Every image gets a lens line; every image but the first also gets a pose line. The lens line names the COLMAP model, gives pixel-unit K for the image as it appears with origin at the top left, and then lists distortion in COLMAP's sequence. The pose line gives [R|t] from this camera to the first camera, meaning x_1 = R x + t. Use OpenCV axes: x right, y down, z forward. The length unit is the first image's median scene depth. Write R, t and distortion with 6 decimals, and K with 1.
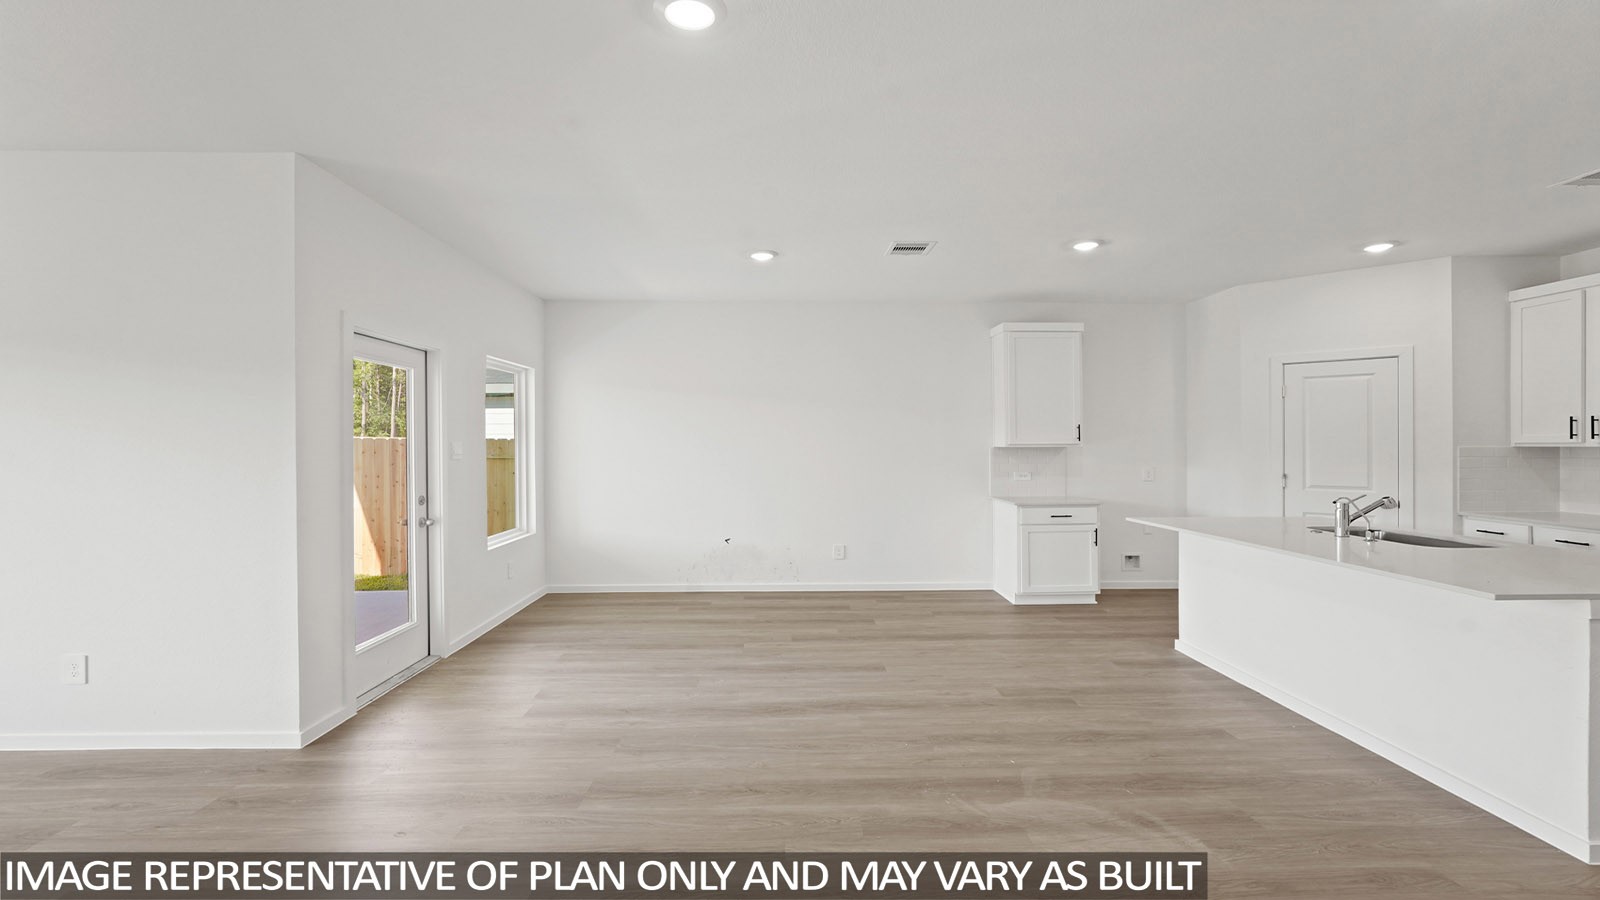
lens RADIAL K [[707.0, 0, 803.8], [0, 707.0, 446.1], [0, 0, 1]] dist [-0.014468, 0.008487]
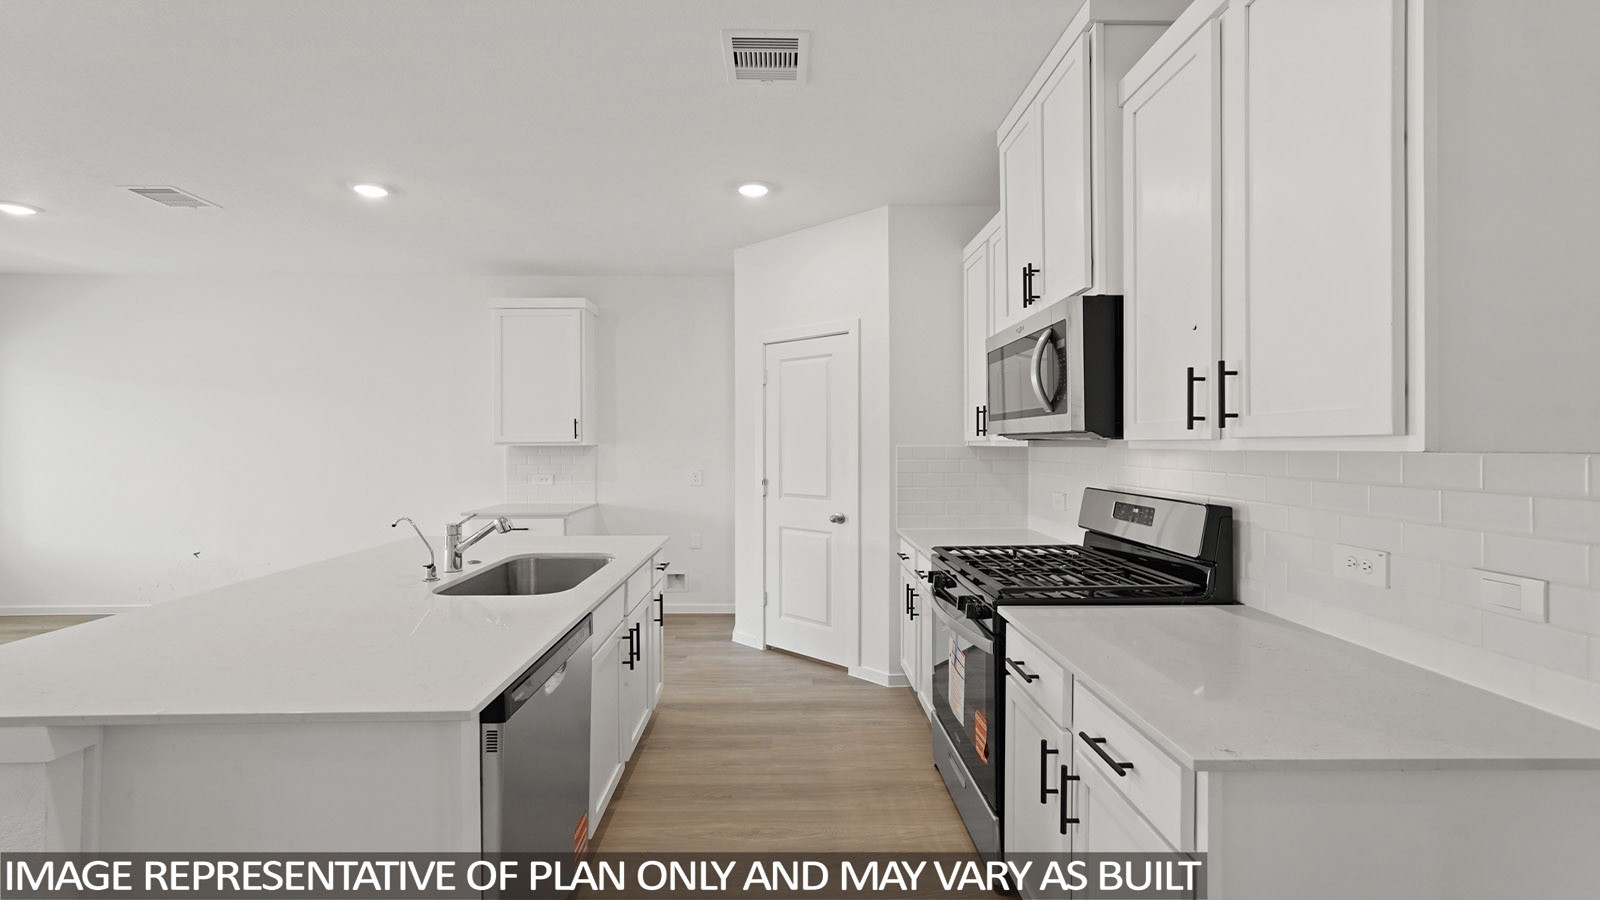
lens RADIAL K [[707.0, 0, 785.4], [0, 707.0, 437.6], [0, 0, 1]] dist [-0.014468, 0.008487]
pose [[0.999405, -0.001207, -0.034480, 0.845867], [0.001001, 0.999982, -0.005980, -0.004081], [0.034486, 0.005942, 0.999388, 0.209440]]
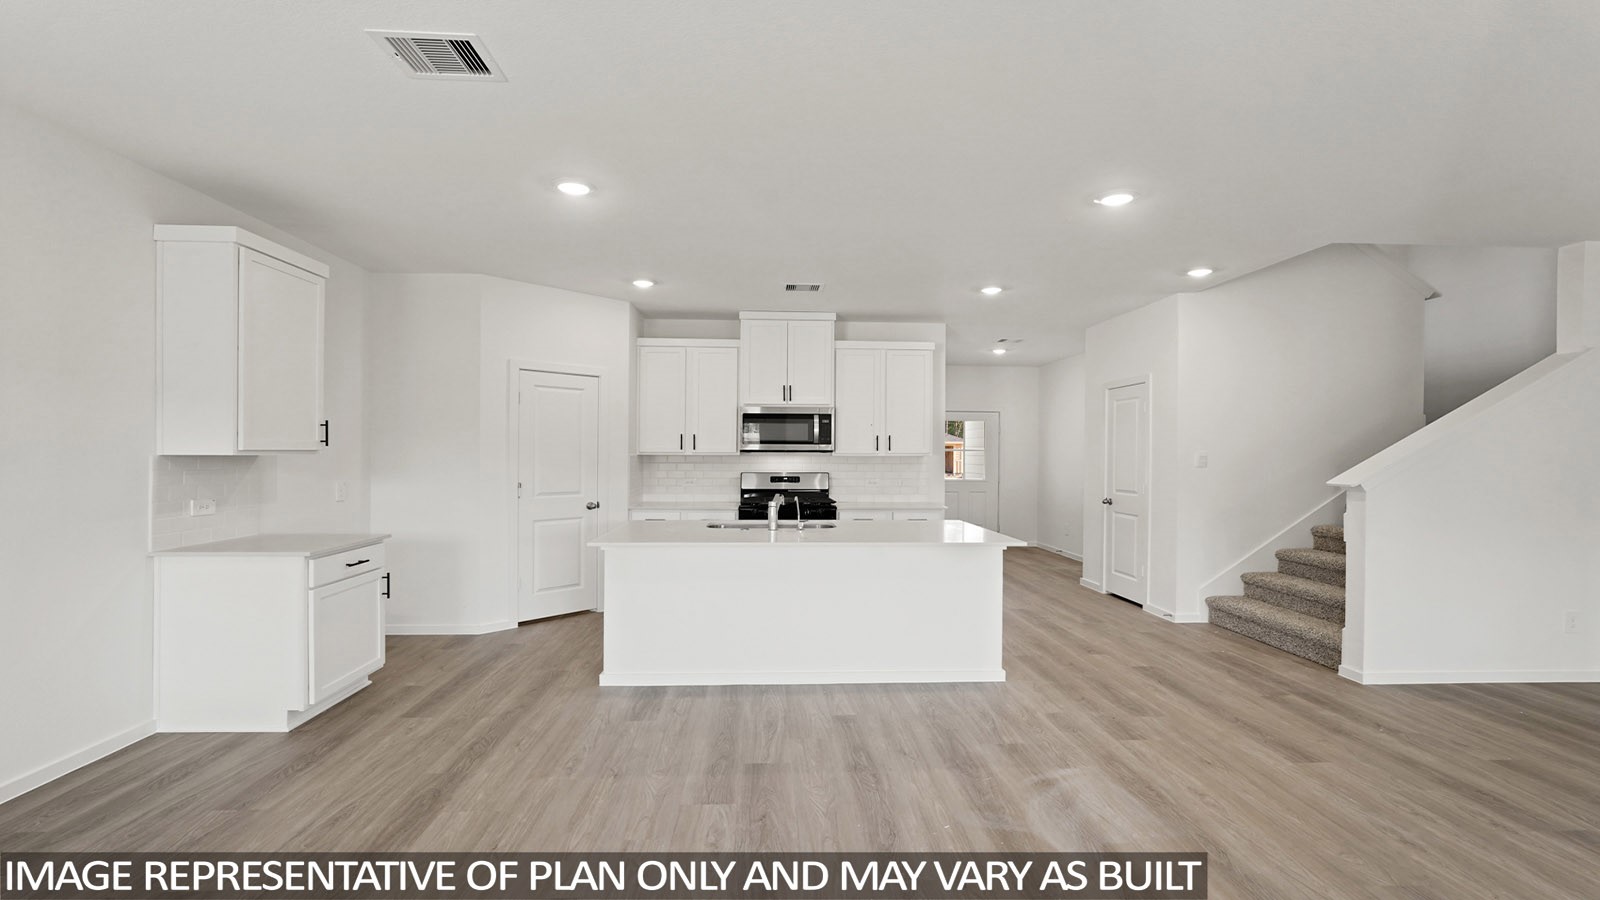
lens RADIAL K [[707.0, 0, 801.7], [0, 707.0, 453.9], [0, 0, 1]] dist [-0.014468, 0.008487]
pose [[-0.023811, 0.001181, 0.999716, -0.337602], [-0.004097, 0.999991, -0.001279, -0.000938], [-0.999708, -0.004126, -0.023806, 0.730947]]
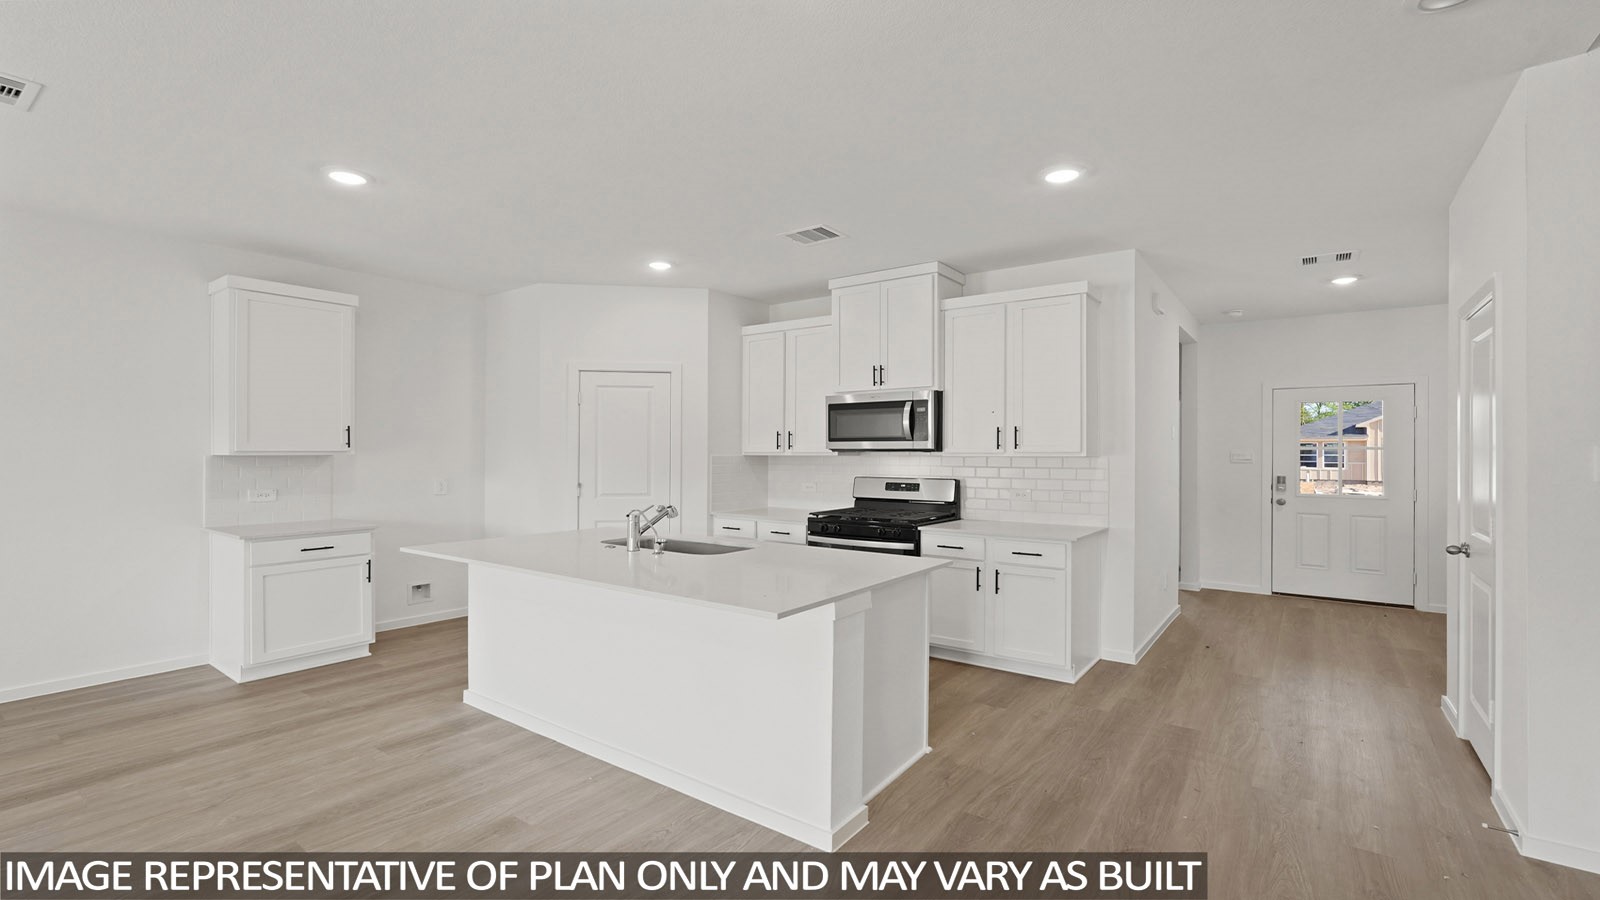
lens RADIAL K [[707.0, 0, 798.0], [0, 707.0, 443.5], [0, 0, 1]] dist [-0.014468, 0.008487]
pose [[0.619220, 0.014185, 0.785089, 0.115473], [-0.003057, 0.999873, -0.015655, -0.001064], [-0.785212, 0.007293, 0.619185, 0.177320]]
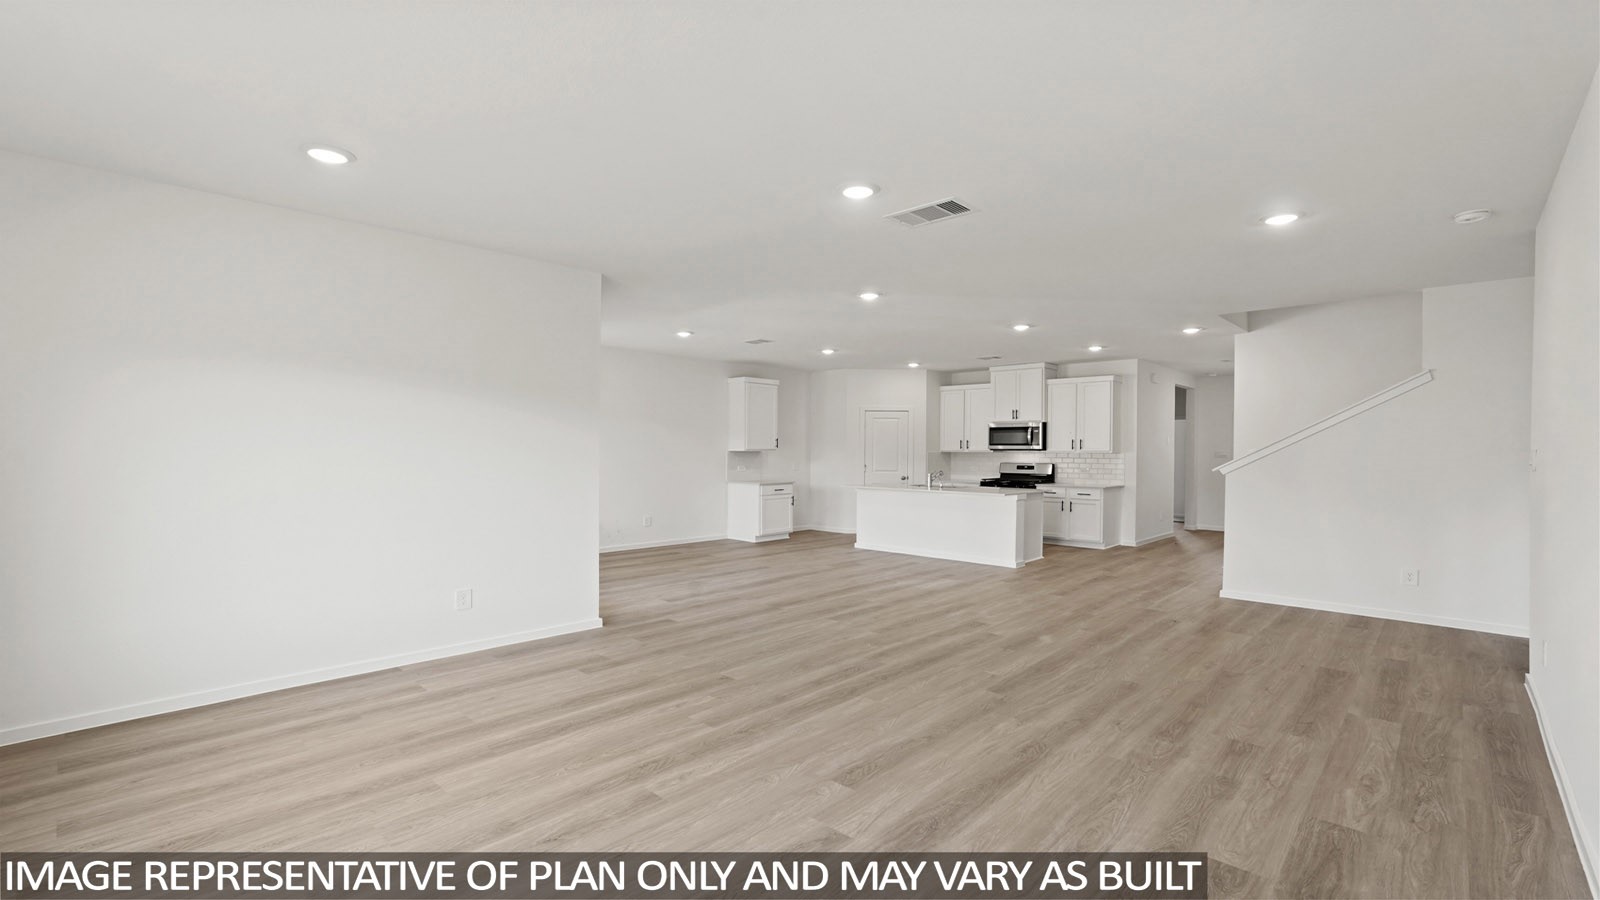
lens RADIAL K [[707.0, 0, 803.1], [0, 707.0, 447.2], [0, 0, 1]] dist [-0.014468, 0.008487]
pose [[0.704506, 0.008147, 0.709651, -1.020738], [-0.006829, 0.999966, -0.004701, -0.000629], [-0.709665, -0.001534, 0.704538, -0.353508]]
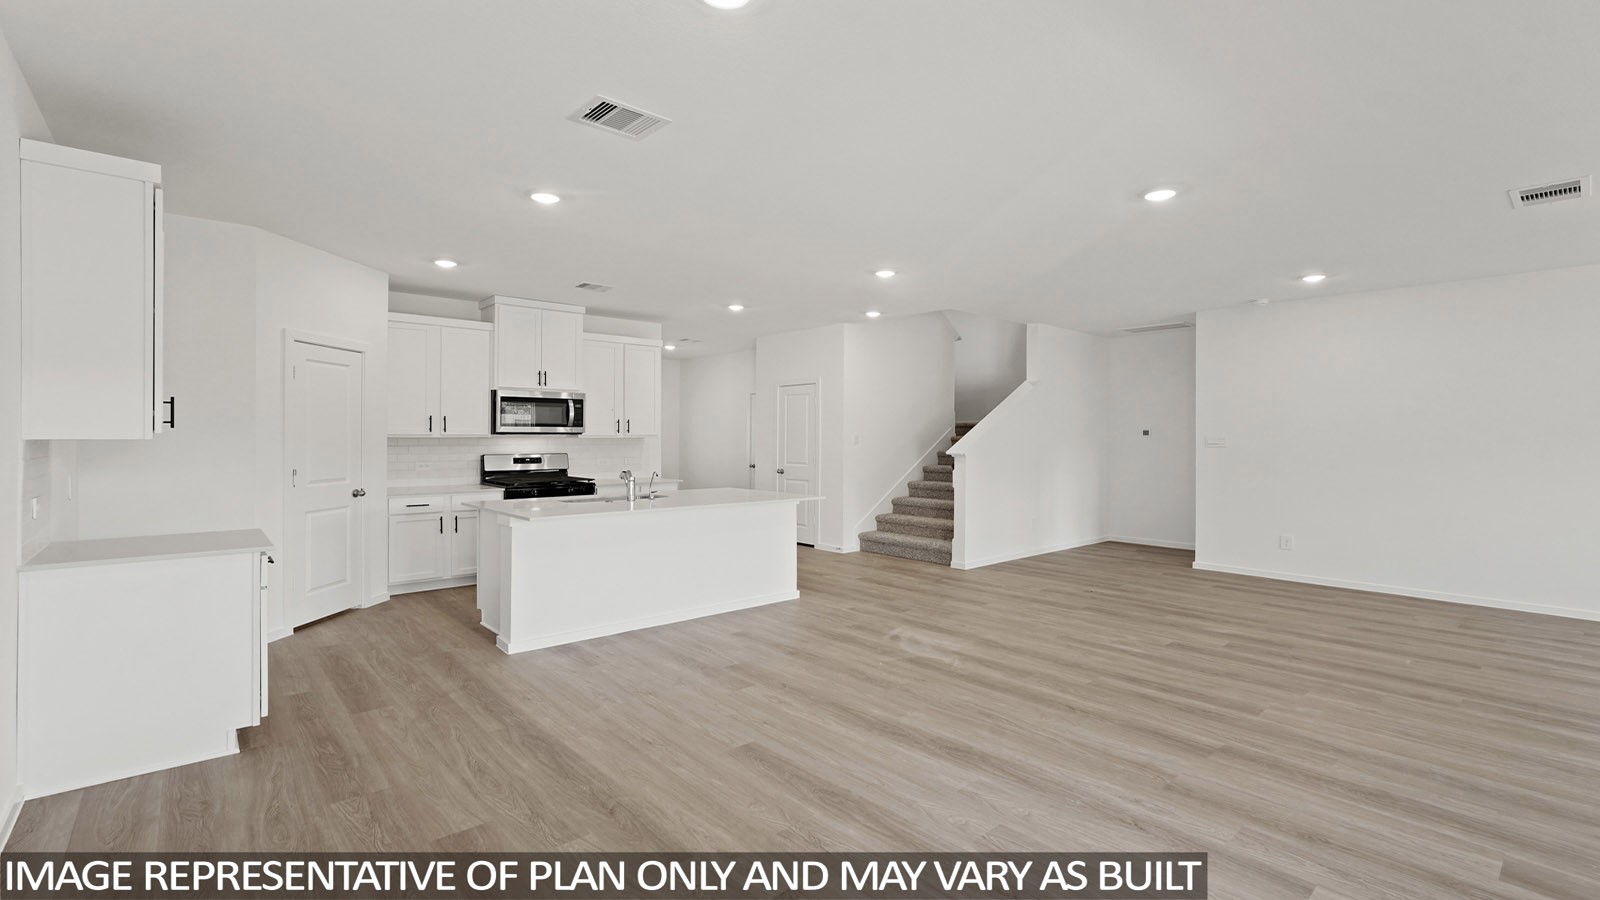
lens RADIAL K [[707.0, 0, 800.1], [0, 707.0, 443.3], [0, 0, 1]] dist [-0.014468, 0.008487]
pose [[-0.636997, -0.007482, 0.770830, -0.413634], [-0.001067, 0.999960, 0.008825, -0.000867], [-0.770866, 0.004799, -0.636979, 1.228529]]
